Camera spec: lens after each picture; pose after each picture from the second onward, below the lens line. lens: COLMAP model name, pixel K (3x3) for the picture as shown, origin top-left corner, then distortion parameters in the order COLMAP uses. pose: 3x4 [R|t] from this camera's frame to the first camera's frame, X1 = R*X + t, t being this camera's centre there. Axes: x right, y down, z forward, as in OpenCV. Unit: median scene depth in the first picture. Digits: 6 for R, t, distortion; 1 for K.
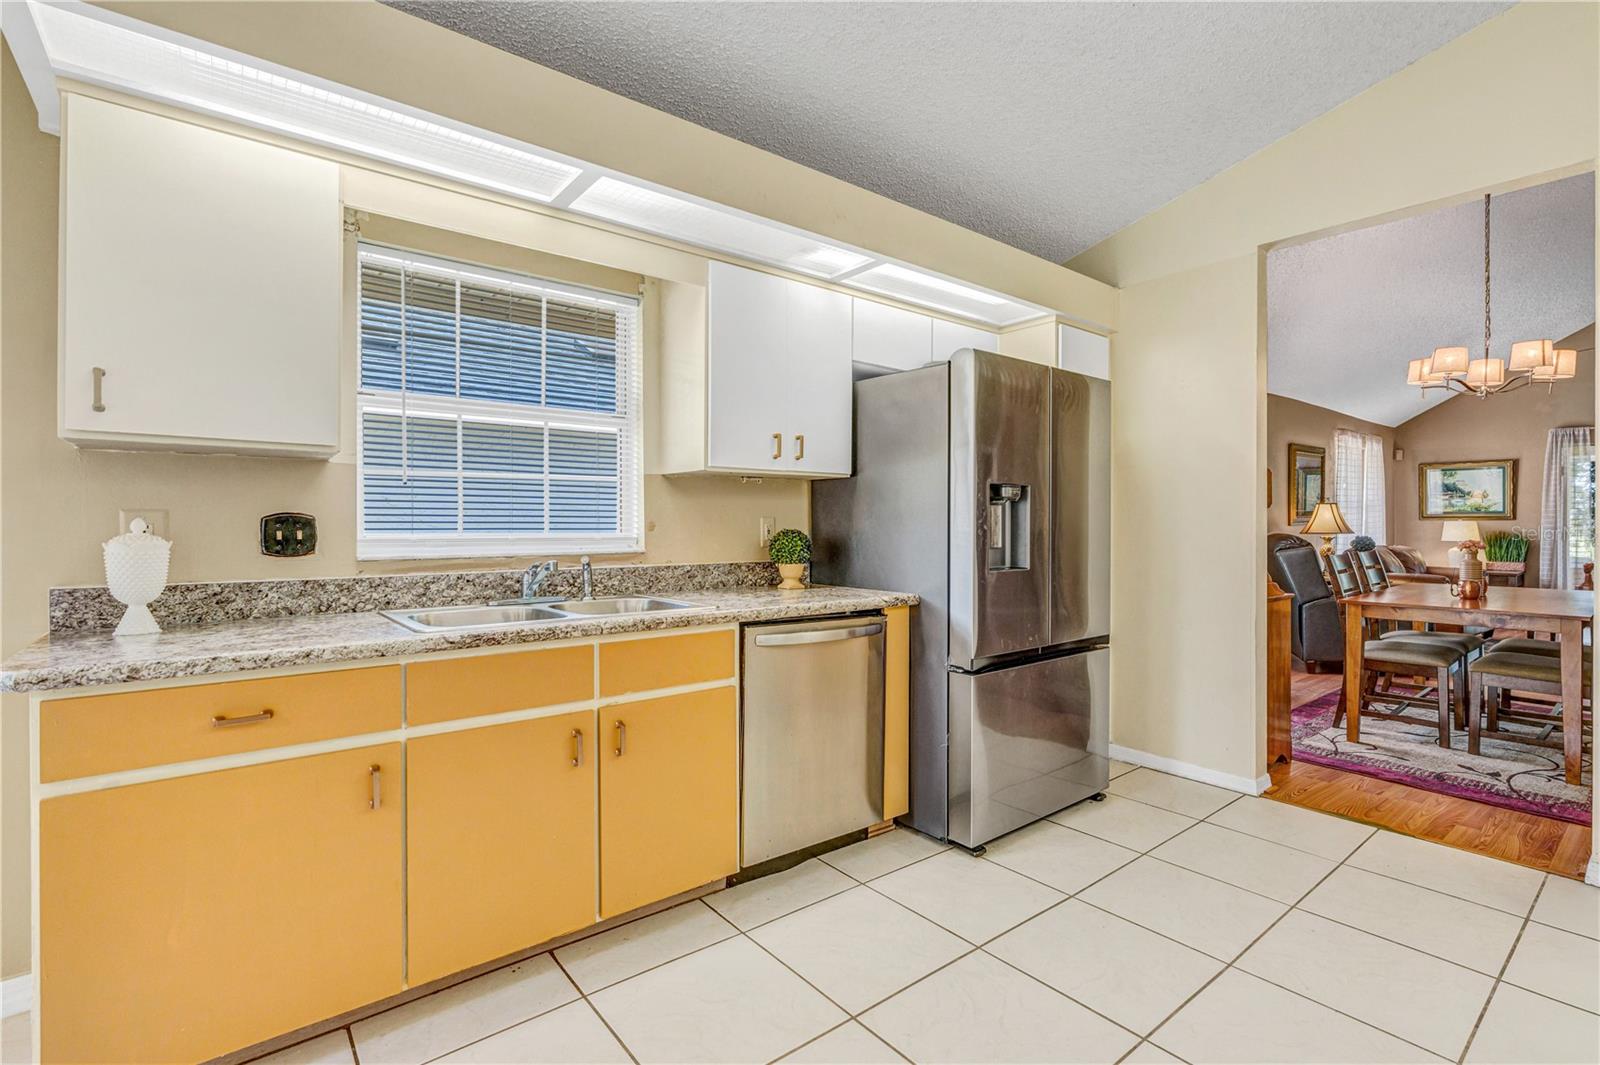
lens RADIAL K [[731.0, 0, 804.2], [0, 731.0, 528.3], [0, 0, 1]] dist [-0.002086, 0.000537]
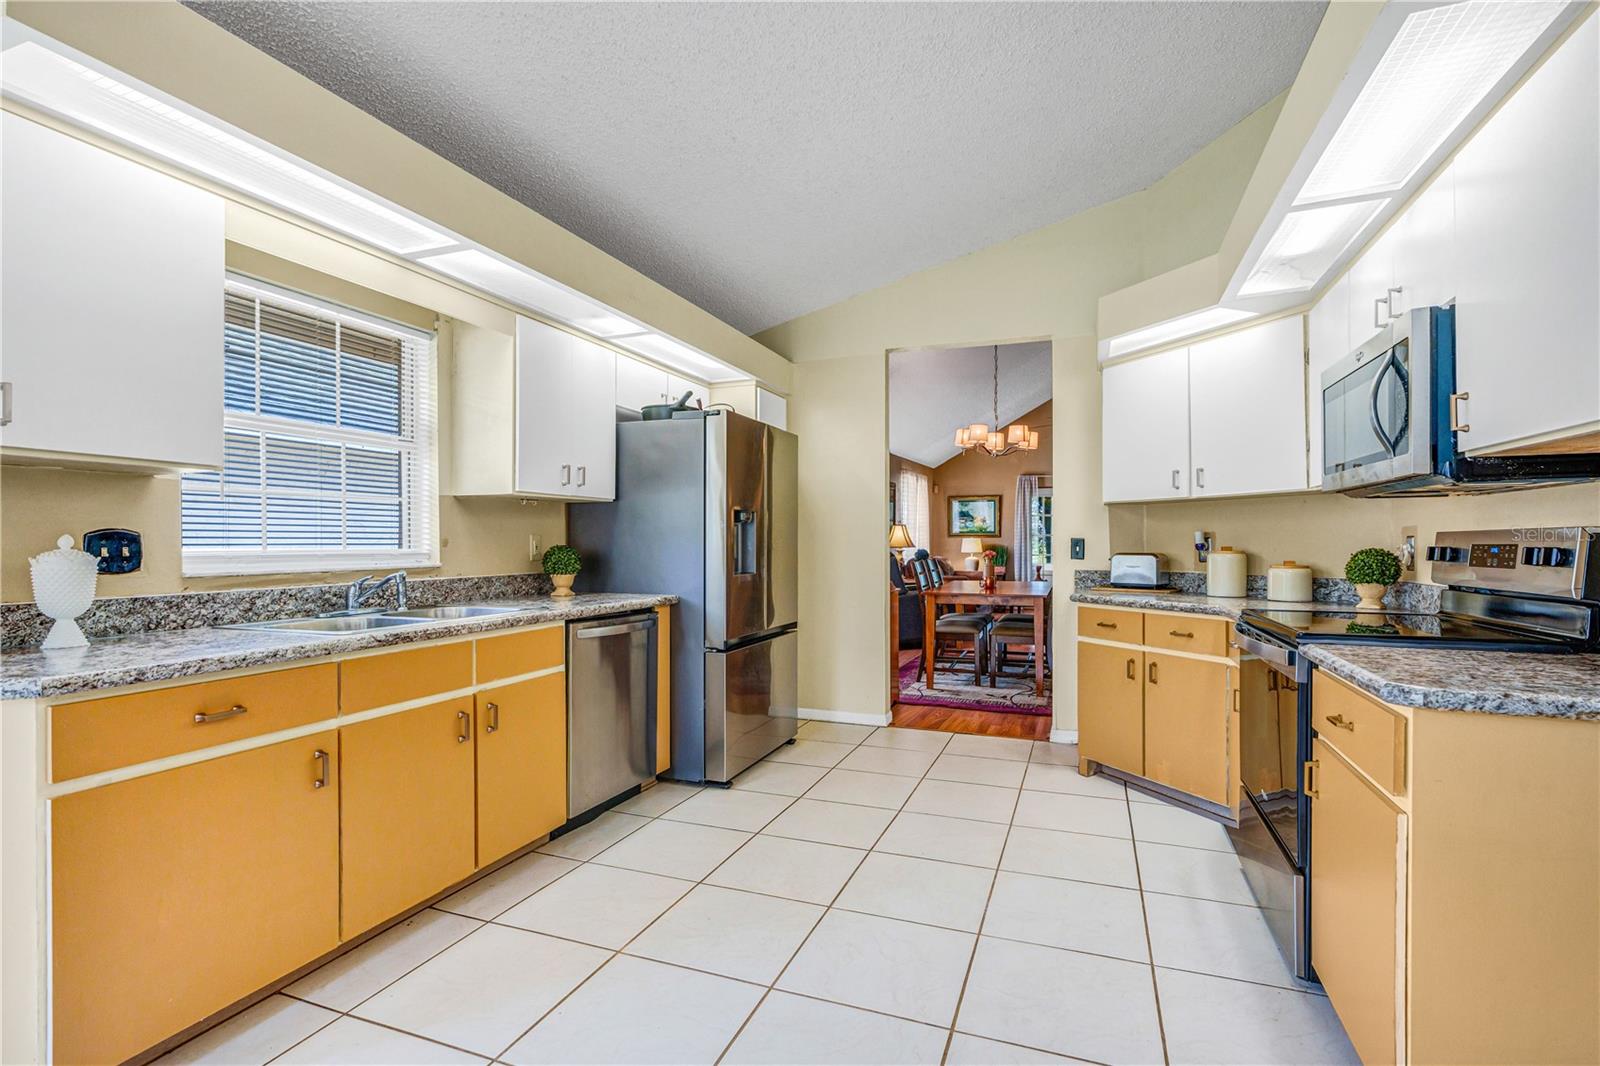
lens RADIAL K [[727.5, 0, 806.0], [0, 727.5, 542.1], [0, 0, 1]] dist [0.022187, -0.000172]
pose [[0.868598, -0.001931, 0.495513, -0.288488], [0.003934, 0.999988, -0.002998, 0.002234], [-0.495501, 0.004553, 0.868595, -0.225096]]
